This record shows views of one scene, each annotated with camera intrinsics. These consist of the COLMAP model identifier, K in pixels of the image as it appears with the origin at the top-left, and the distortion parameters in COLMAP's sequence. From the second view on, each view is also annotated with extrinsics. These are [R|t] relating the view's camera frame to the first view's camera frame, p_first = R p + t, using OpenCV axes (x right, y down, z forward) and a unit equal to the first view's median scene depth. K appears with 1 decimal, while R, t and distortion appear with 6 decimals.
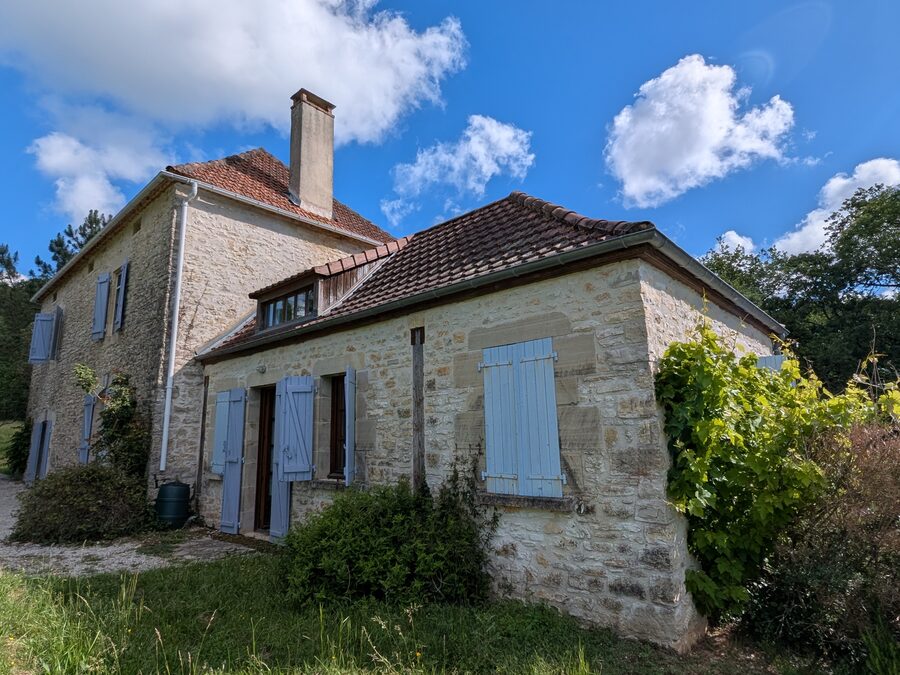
lens RADIAL K [[506.4, 0, 450.0], [0, 506.4, 337.5], [0, 0, 1]] dist [-0.007924, 0.000010]
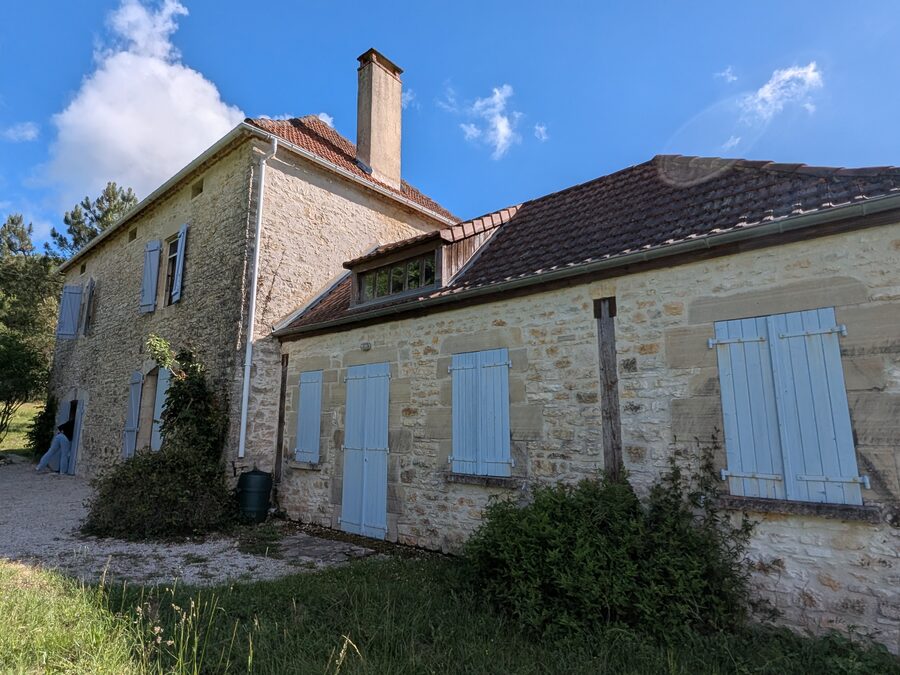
lens RADIAL K [[497.4, 0, 447.9], [0, 497.4, 340.4], [0, 0, 1]] dist [-0.005250, 0.000984]
pose [[0.999366, 0.028414, 0.021464, -0.240602], [-0.028815, 0.999412, 0.018585, 0.031020], [-0.020924, -0.019191, 0.999597, 0.120400]]
